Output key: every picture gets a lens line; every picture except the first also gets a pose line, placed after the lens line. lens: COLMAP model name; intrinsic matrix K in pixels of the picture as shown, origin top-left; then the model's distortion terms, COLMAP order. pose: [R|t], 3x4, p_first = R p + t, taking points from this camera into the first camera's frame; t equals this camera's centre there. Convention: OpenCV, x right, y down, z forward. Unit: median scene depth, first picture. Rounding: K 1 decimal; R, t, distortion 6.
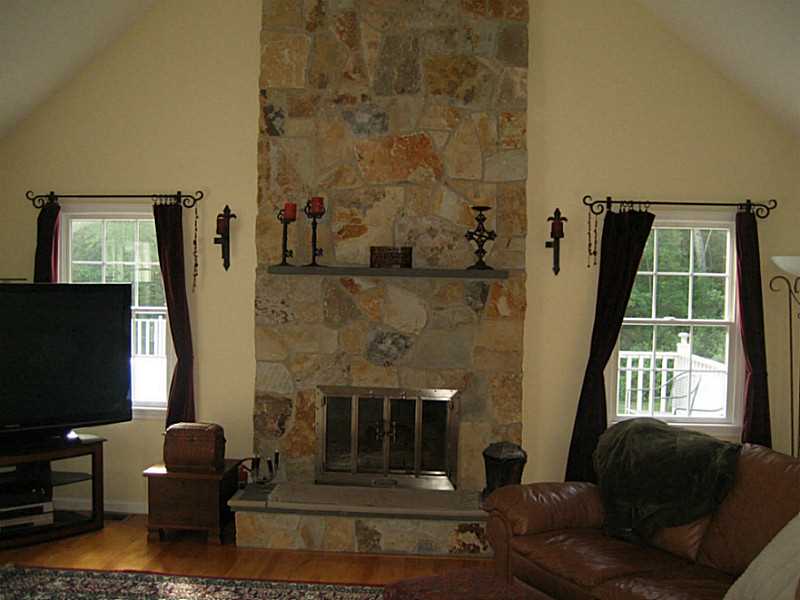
lens RADIAL K [[831.5, 0, 402.8], [0, 831.5, 303.6], [0, 0, 1]] dist [-0.158129, 0.213711]
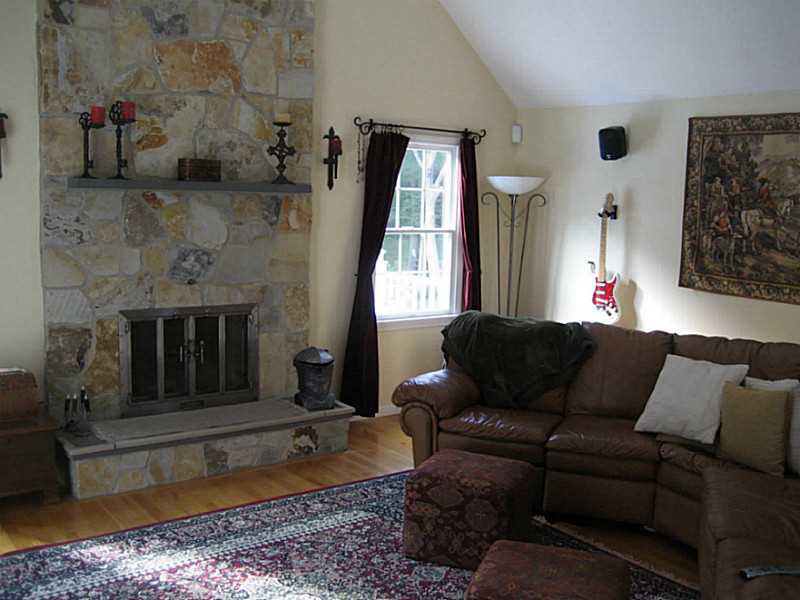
lens RADIAL K [[831.5, 0, 402.8], [0, 831.5, 303.6], [0, 0, 1]] dist [-0.158129, 0.213711]
pose [[0.751701, -0.080124, 0.654618, -0.463179], [0.007494, 0.993566, 0.113005, -0.008504], [-0.659461, -0.080040, 0.747465, 0.124510]]
